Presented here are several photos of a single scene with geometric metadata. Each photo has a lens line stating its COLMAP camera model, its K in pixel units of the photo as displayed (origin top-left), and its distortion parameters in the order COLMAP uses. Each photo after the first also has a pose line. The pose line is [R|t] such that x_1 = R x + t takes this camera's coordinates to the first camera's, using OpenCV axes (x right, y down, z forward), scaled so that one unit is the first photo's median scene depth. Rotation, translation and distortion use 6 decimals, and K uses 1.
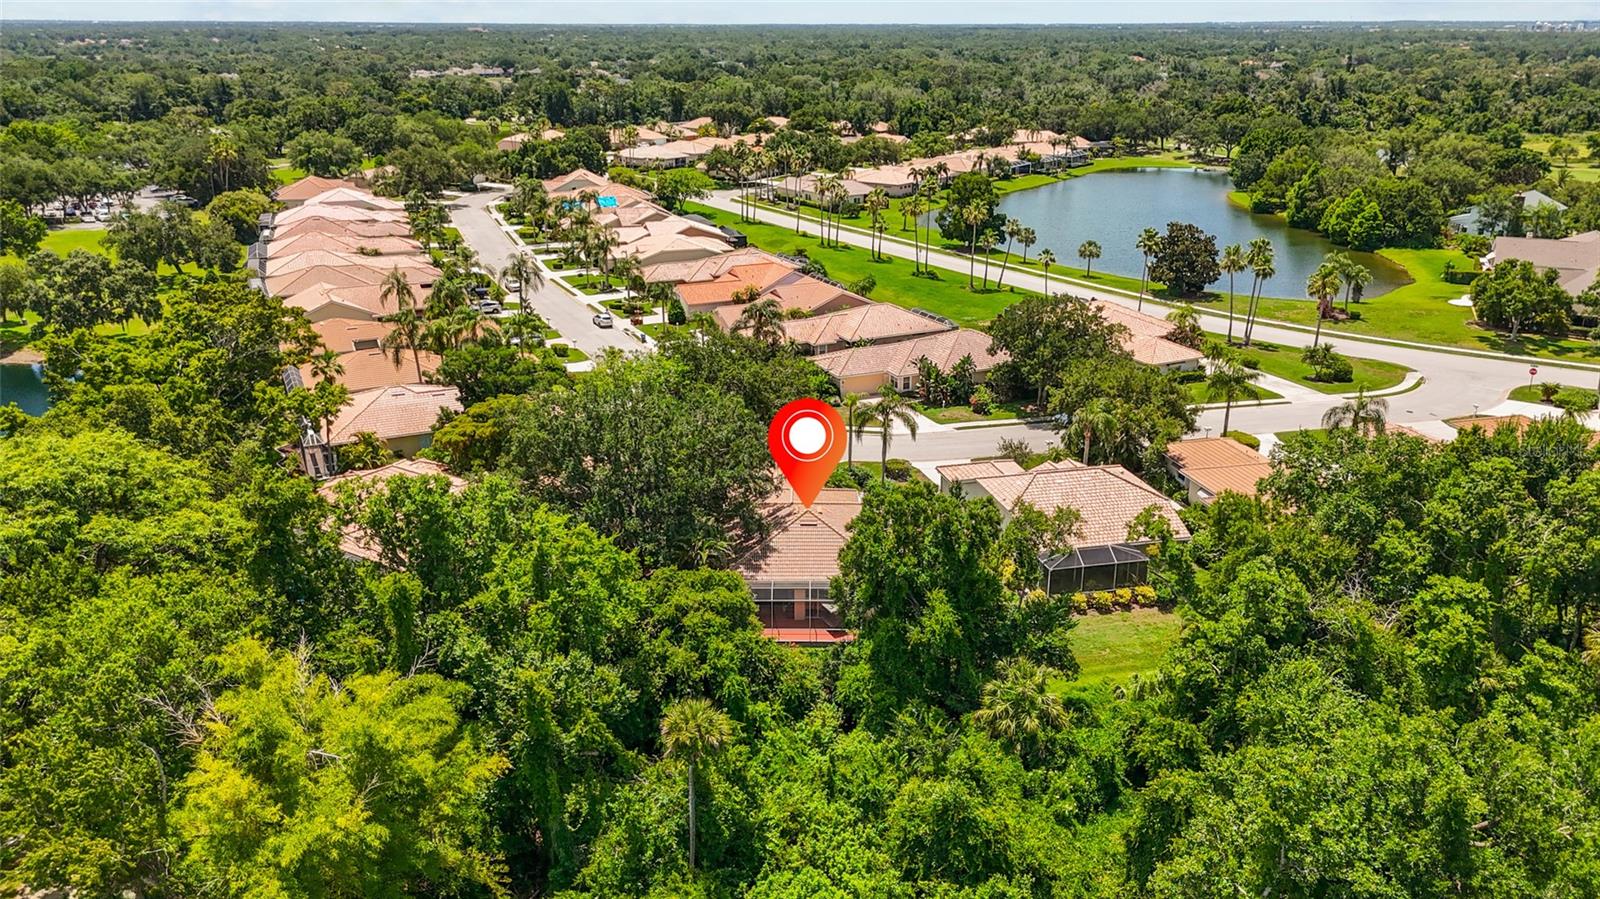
lens RADIAL K [[1200.4, 0, 799.3], [0, 1200.4, 450.8], [0, 0, 1]] dist [0.054639, -0.050810]
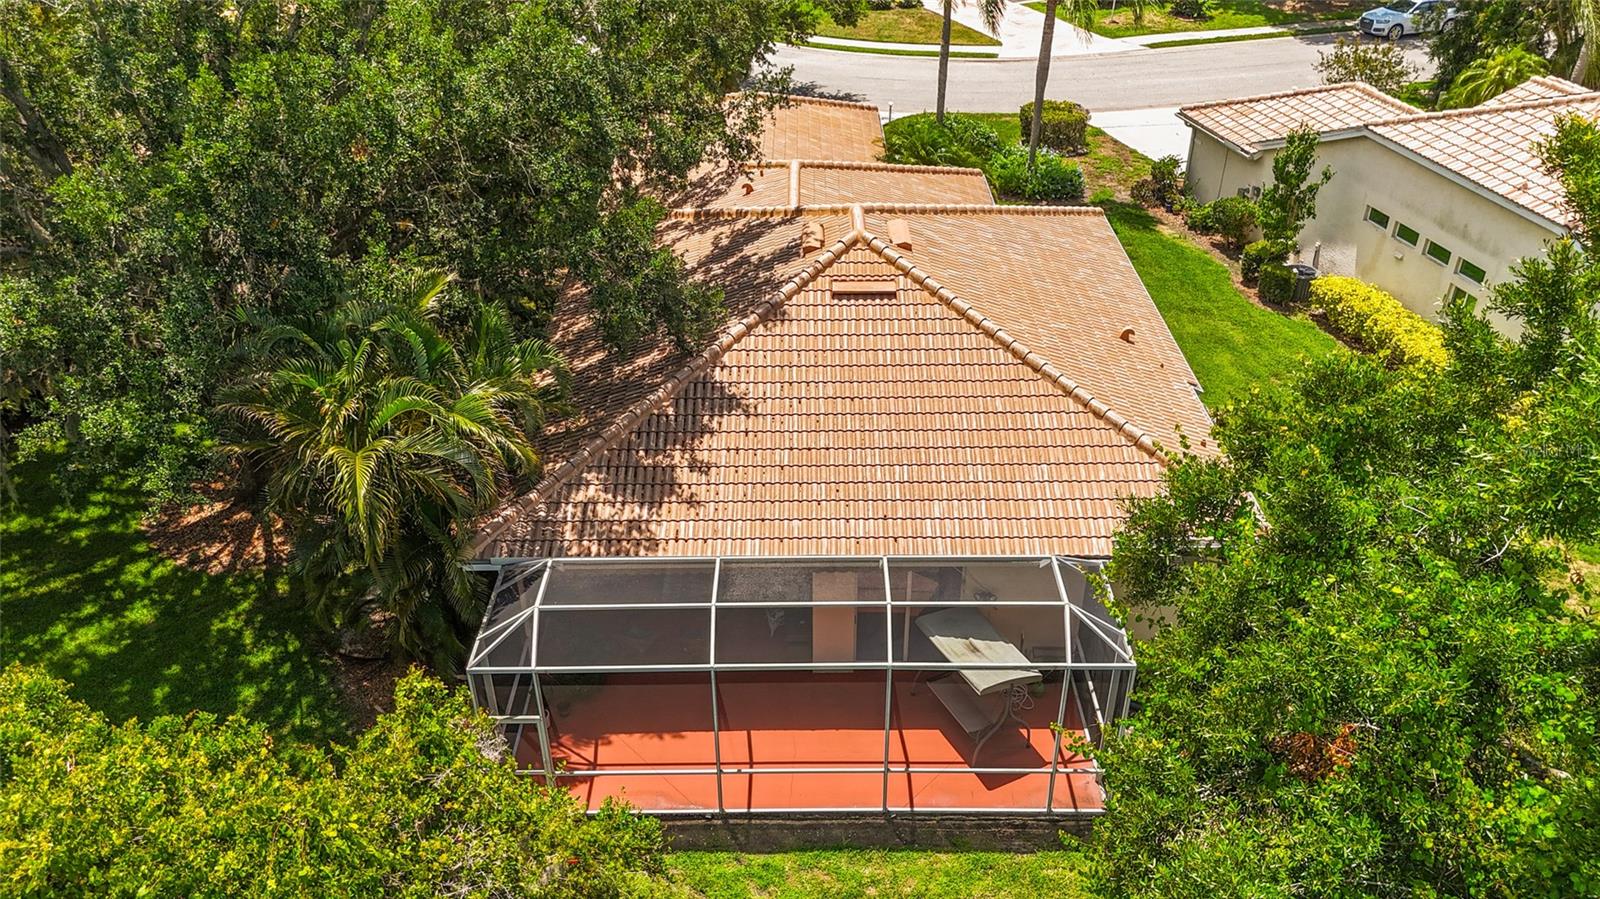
lens RADIAL K [[1200.4, 0, 799.1], [0, 1200.4, 448.2], [0, 0, 1]] dist [0.054639, -0.050810]
pose [[0.999974, -0.007114, 0.001117, -0.006615], [0.006654, 0.972169, 0.234185, 0.032370], [-0.002752, -0.234171, 0.972191, 0.731701]]
